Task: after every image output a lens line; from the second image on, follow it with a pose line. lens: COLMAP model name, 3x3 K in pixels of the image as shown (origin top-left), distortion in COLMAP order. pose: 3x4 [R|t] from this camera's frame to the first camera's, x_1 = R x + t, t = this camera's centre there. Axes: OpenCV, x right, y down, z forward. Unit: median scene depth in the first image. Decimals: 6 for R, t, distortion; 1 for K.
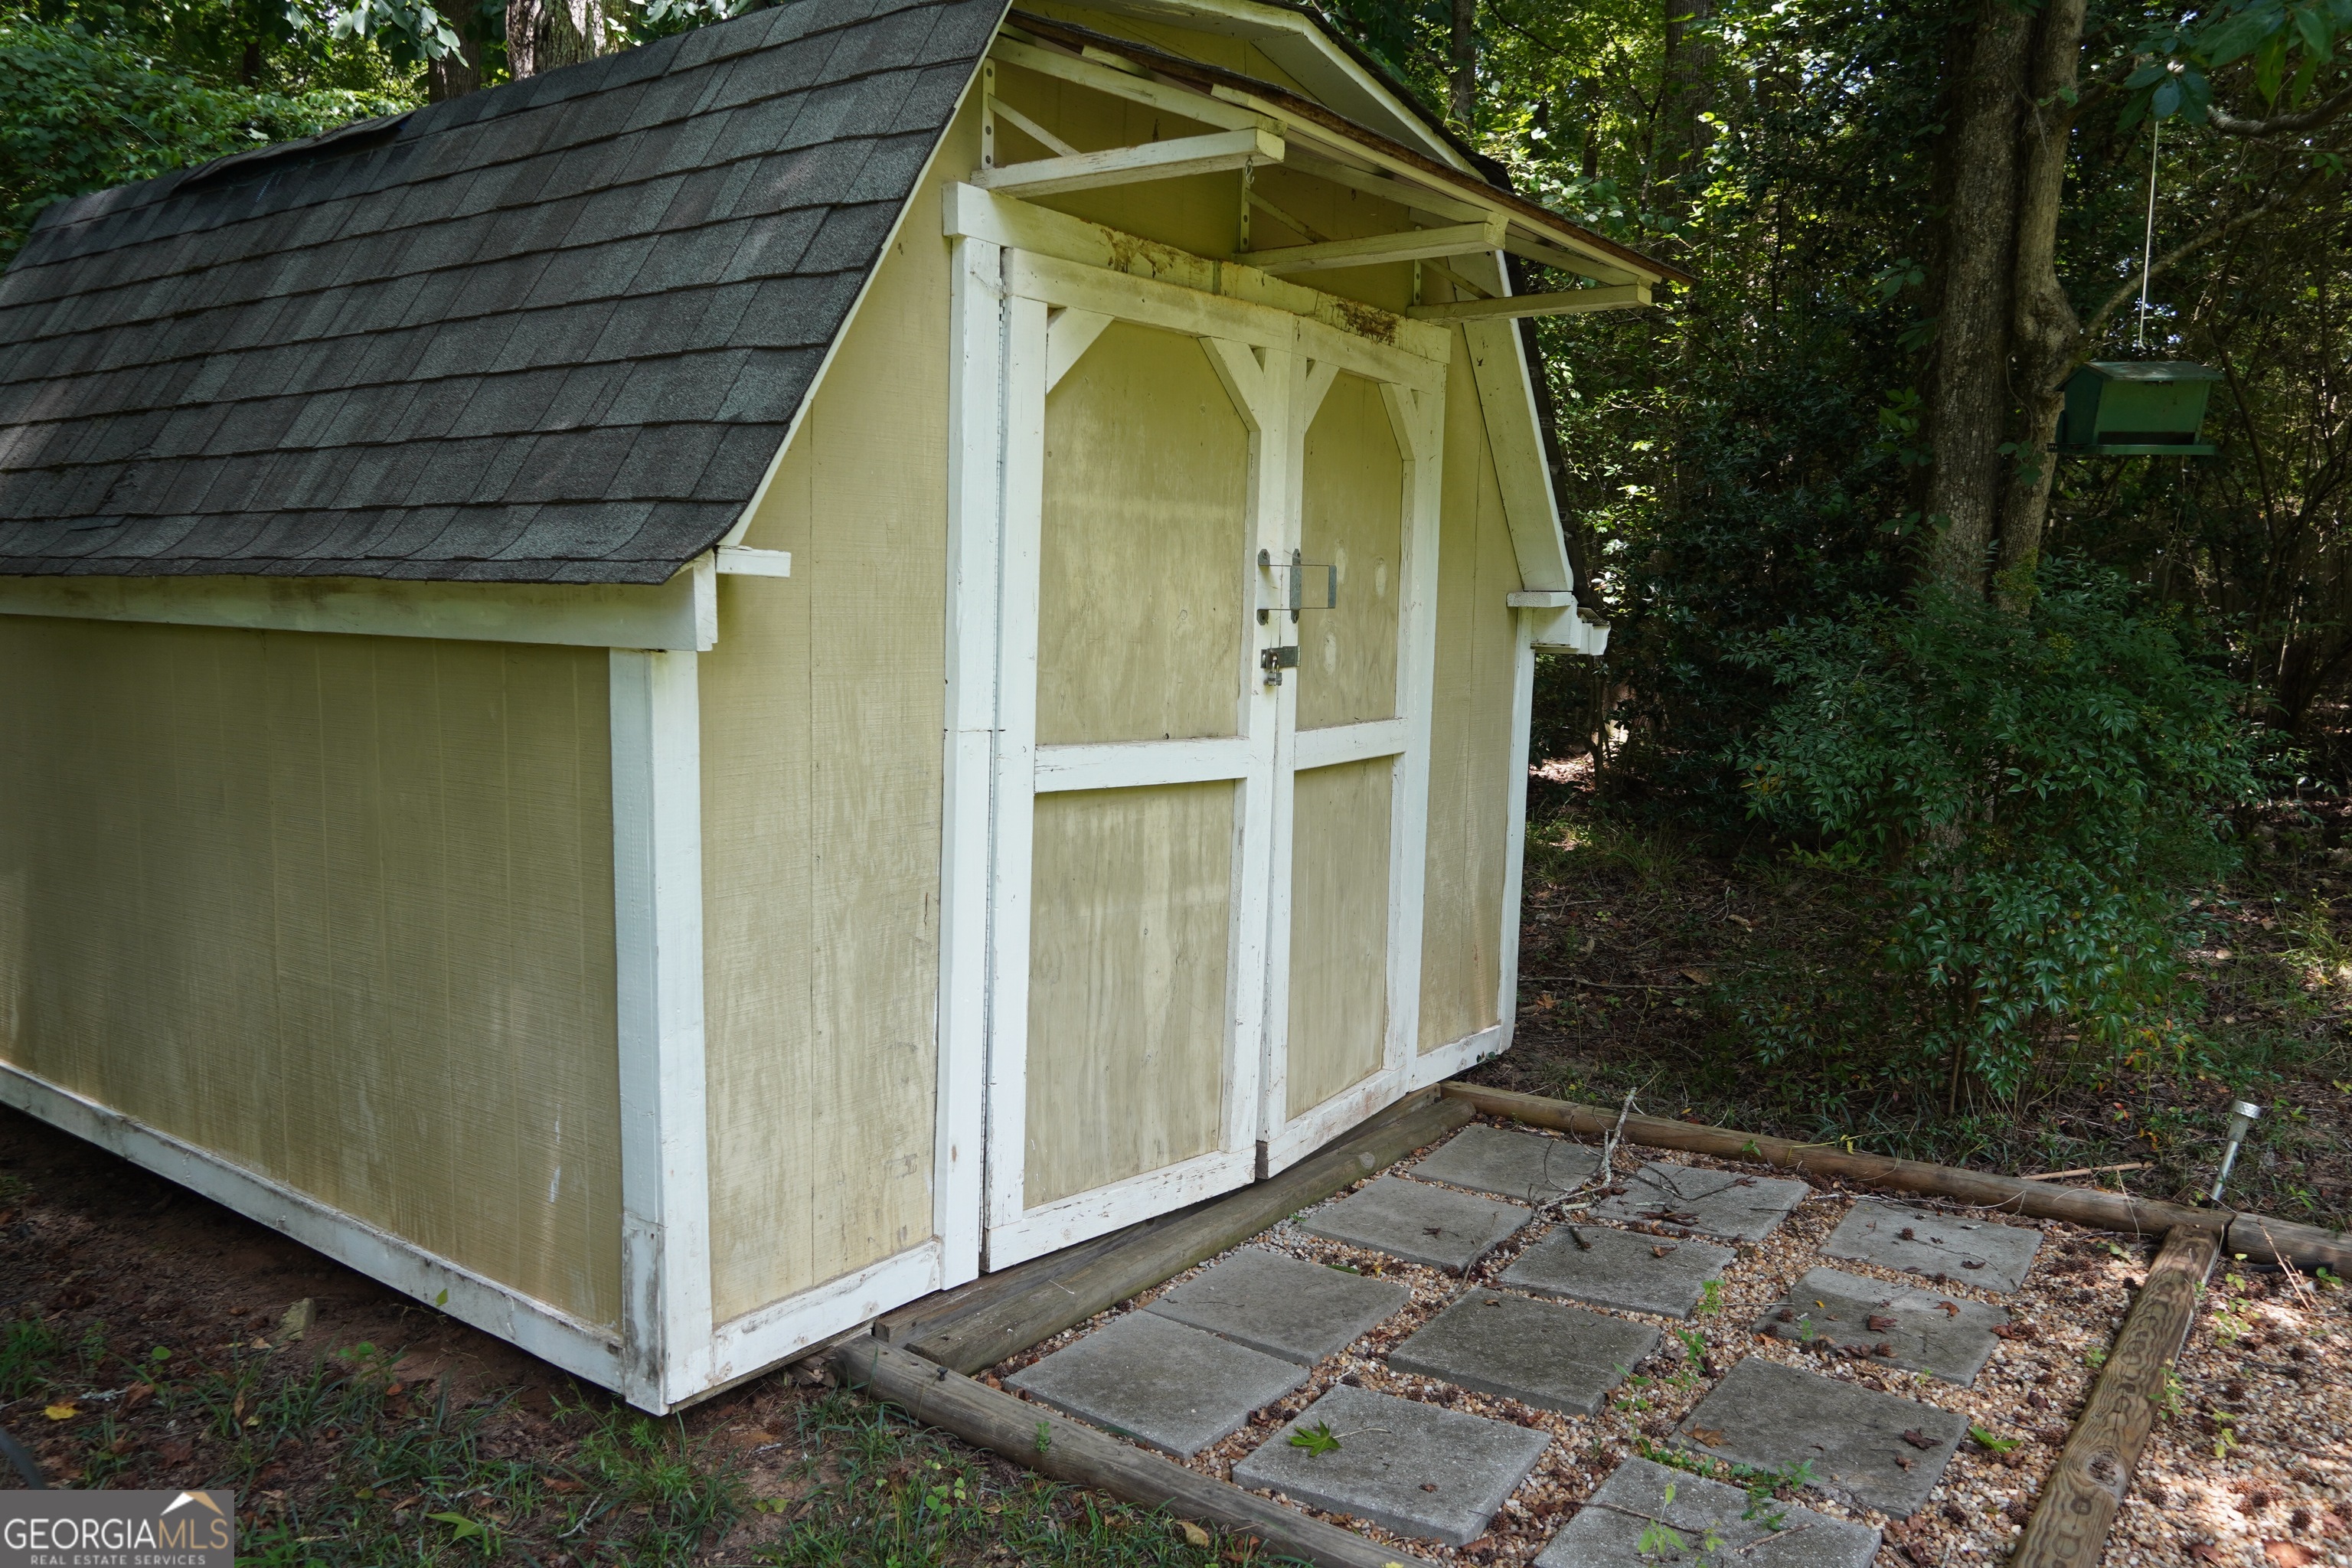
lens RADIAL K [[1742.1, 0, 1160.0], [0, 1742.1, 795.2], [0, 0, 1]] dist [-0.051598, 0.053169]
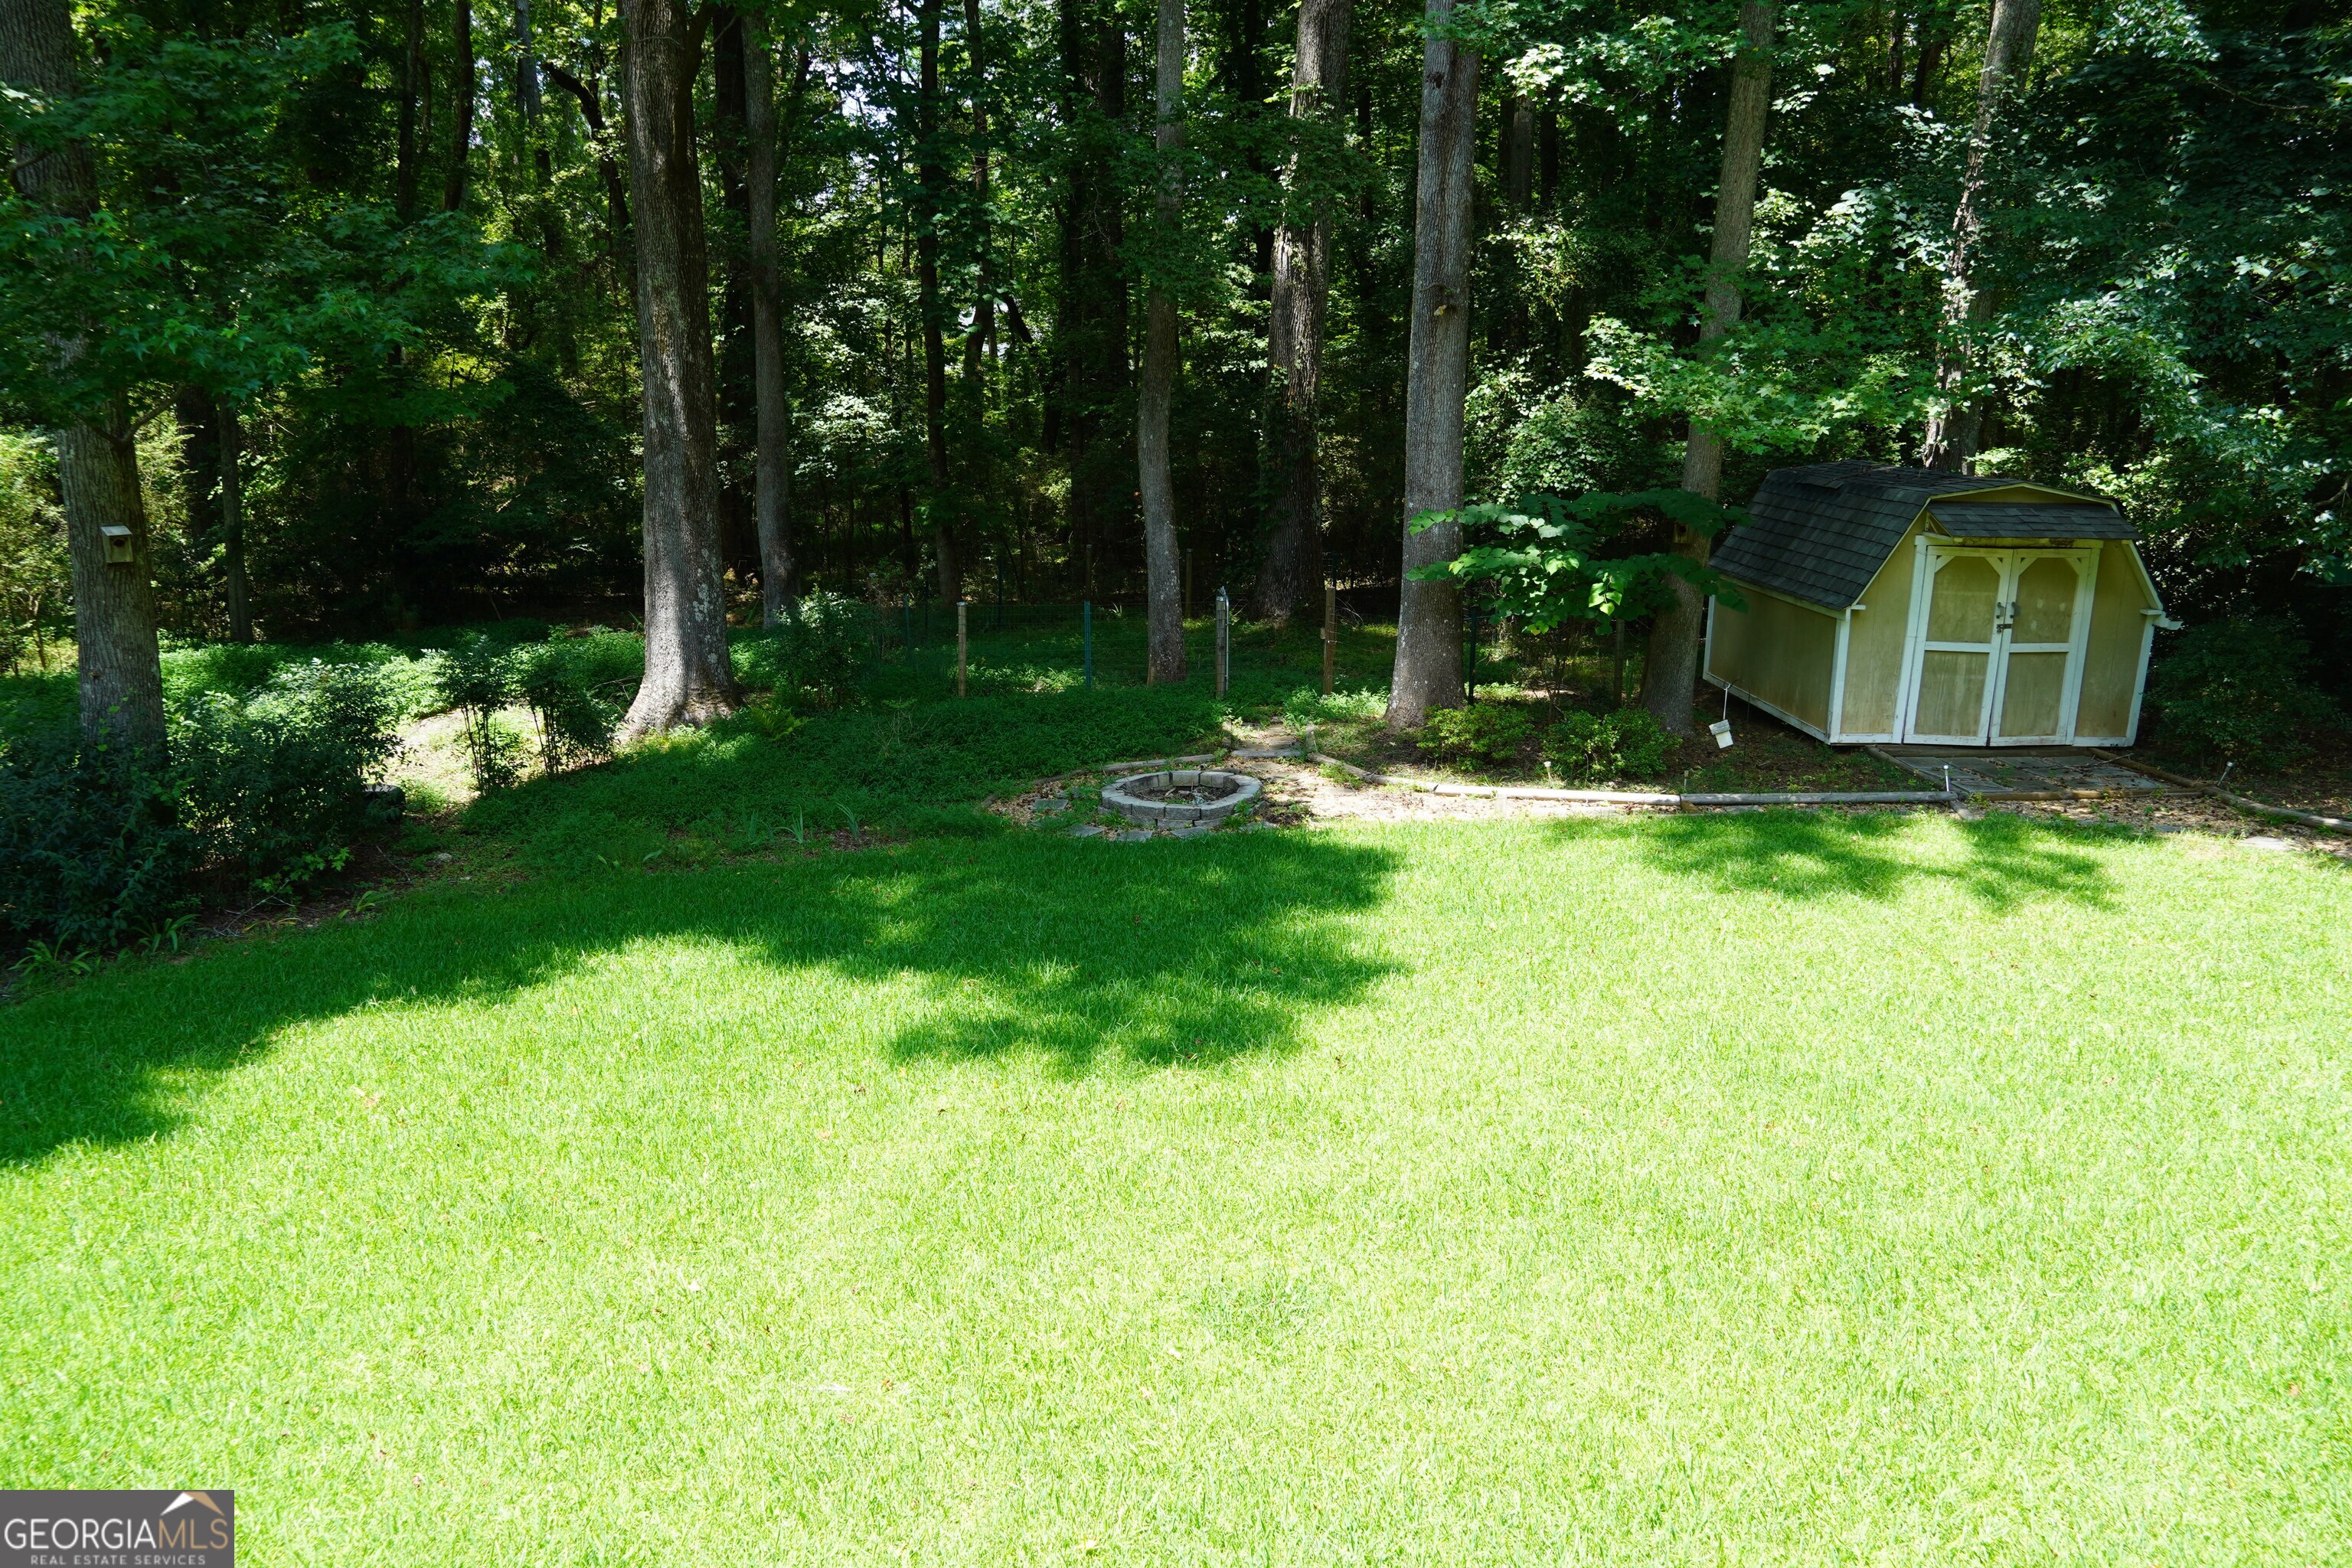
lens RADIAL K [[1742.1, 0, 1174.3], [0, 1742.1, 784.0], [0, 0, 1]] dist [-0.051598, 0.053169]
pose [[0.636683, 0.164174, -0.753446, 2.172400], [-0.084919, 0.986058, 0.143101, -0.137569], [0.766436, -0.027128, 0.641748, -3.556771]]
